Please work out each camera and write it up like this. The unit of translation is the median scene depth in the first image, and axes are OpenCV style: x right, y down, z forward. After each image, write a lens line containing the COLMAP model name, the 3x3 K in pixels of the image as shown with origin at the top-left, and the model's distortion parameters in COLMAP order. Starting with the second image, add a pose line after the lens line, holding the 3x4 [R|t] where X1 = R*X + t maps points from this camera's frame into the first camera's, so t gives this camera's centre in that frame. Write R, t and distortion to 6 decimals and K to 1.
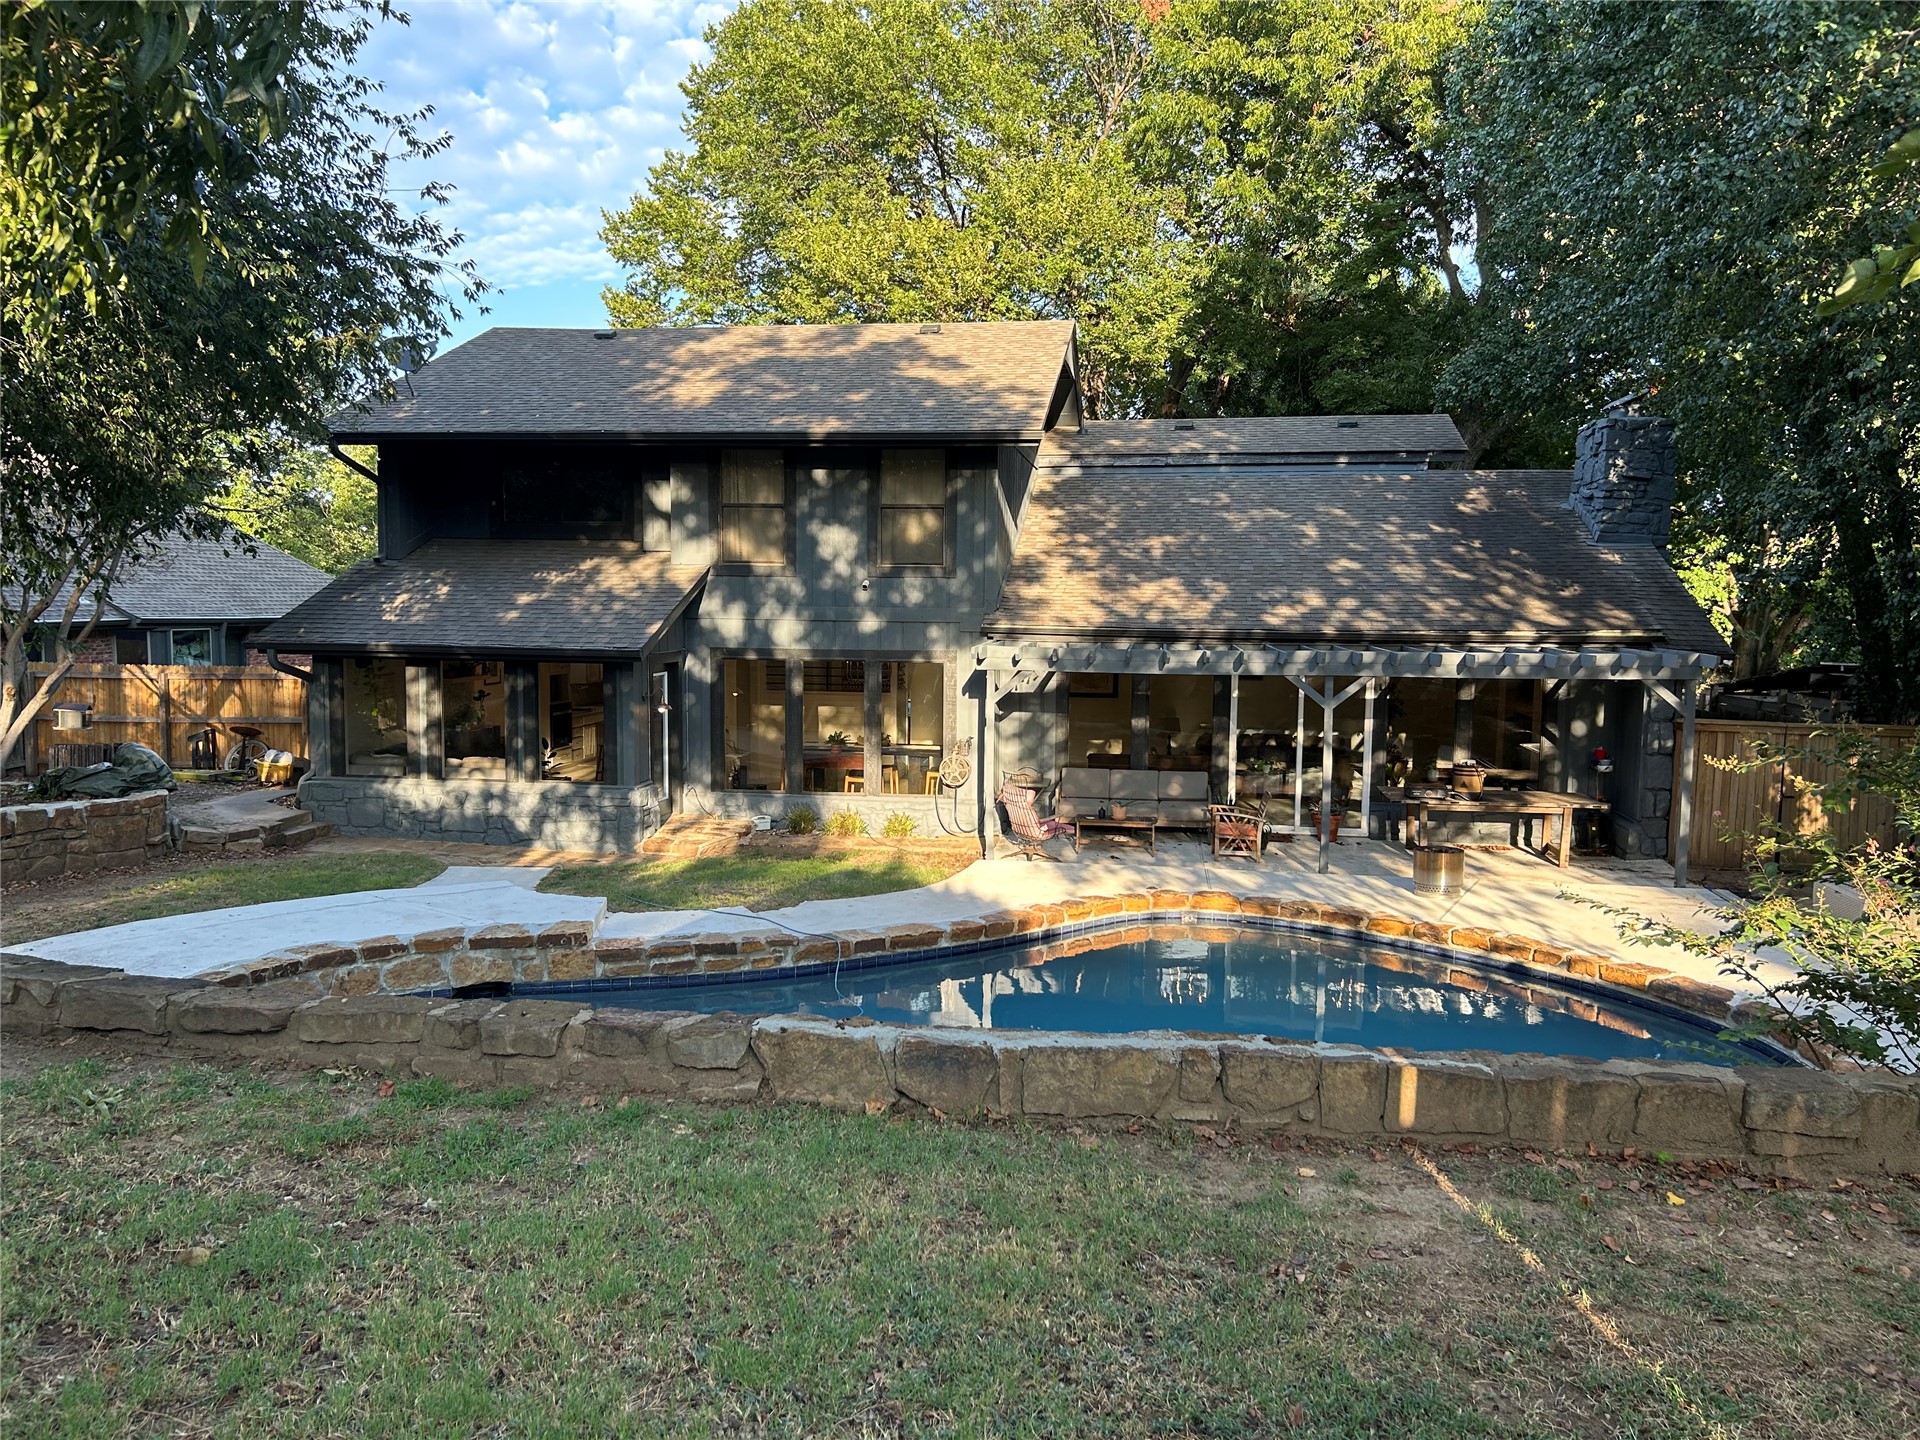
lens RADIAL K [[1439.1, 0, 974.6], [0, 1439.1, 726.3], [0, 0, 1]] dist [0.057389, -0.058588]
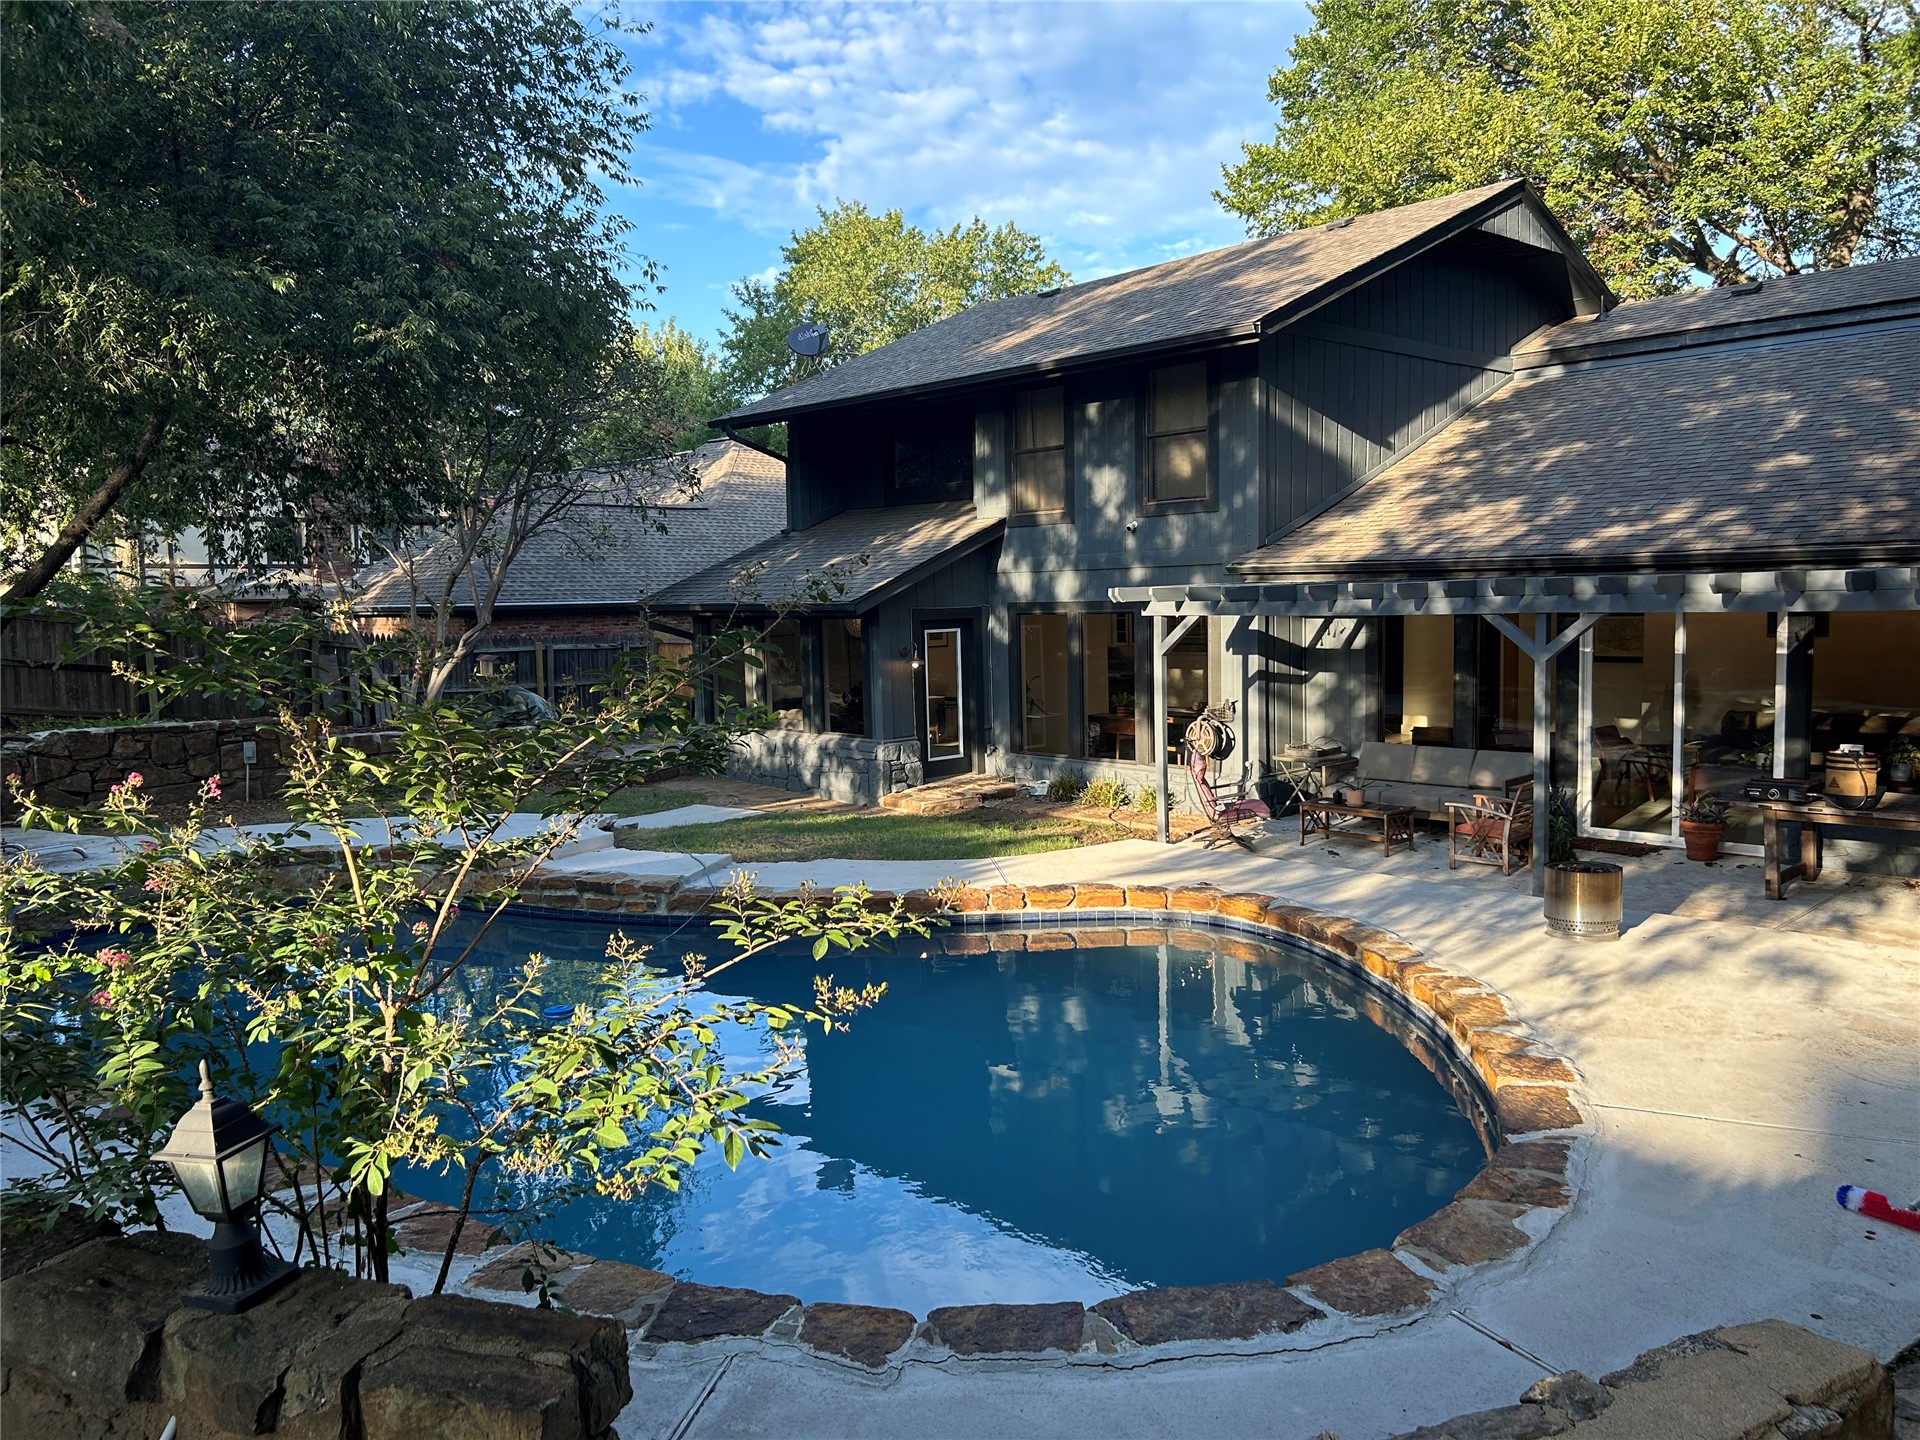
lens RADIAL K [[1439.1, 0, 963.0], [0, 1439.1, 715.6], [0, 0, 1]] dist [0.057389, -0.058588]
pose [[0.768402, 0.020026, -0.639654, 0.421081], [-0.020334, 0.999770, 0.006874, 0.013365], [0.639645, 0.007724, 0.768632, 0.242478]]
